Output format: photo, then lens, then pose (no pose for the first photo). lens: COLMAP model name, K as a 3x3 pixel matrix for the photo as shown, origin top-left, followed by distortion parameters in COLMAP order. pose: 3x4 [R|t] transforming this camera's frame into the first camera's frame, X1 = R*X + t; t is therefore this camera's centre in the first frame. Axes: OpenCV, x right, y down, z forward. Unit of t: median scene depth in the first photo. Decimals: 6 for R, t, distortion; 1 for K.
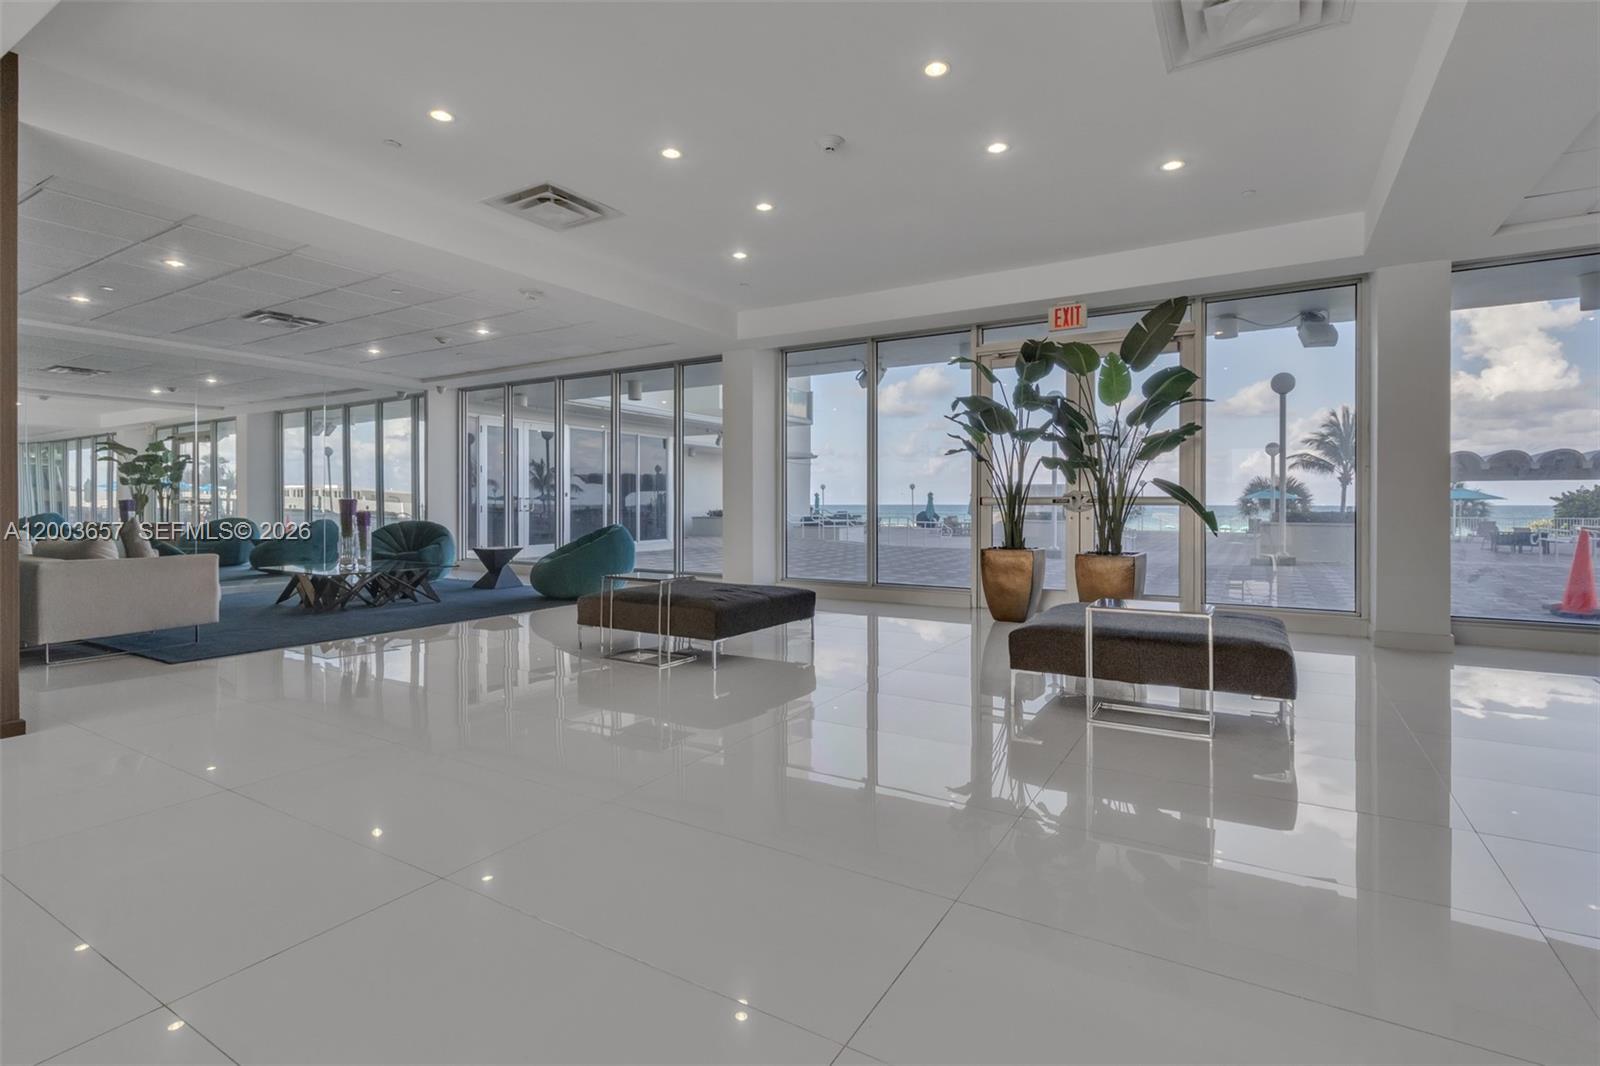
lens RADIAL K [[772.6, 0, 796.2], [0, 772.6, 496.2], [0, 0, 1]] dist [0.000369, 0.000126]
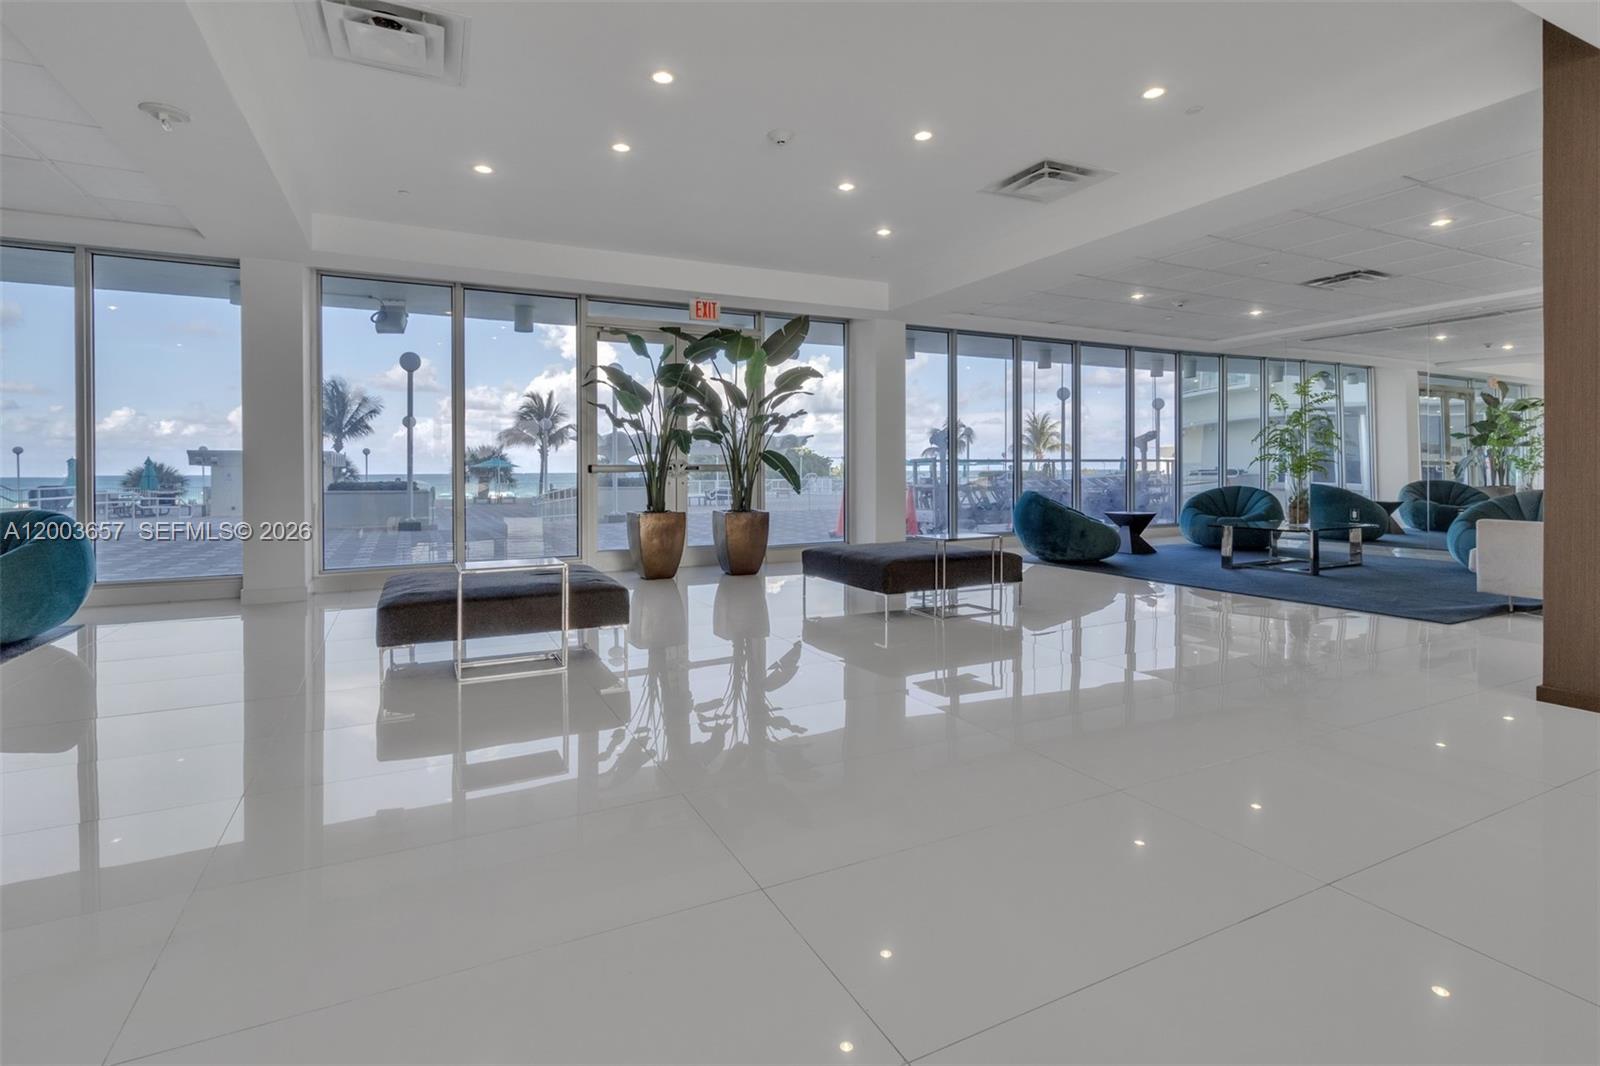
lens RADIAL K [[716.8, 0, 796.3], [0, 716.8, 466.8], [0, 0, 1]] dist [0.000626, 0.000212]
pose [[0.534512, -0.002643, 0.845157, -0.505676], [0.000702, 0.999996, 0.002683, 0.004157], [-0.845161, -0.000840, 0.534512, 0.303657]]
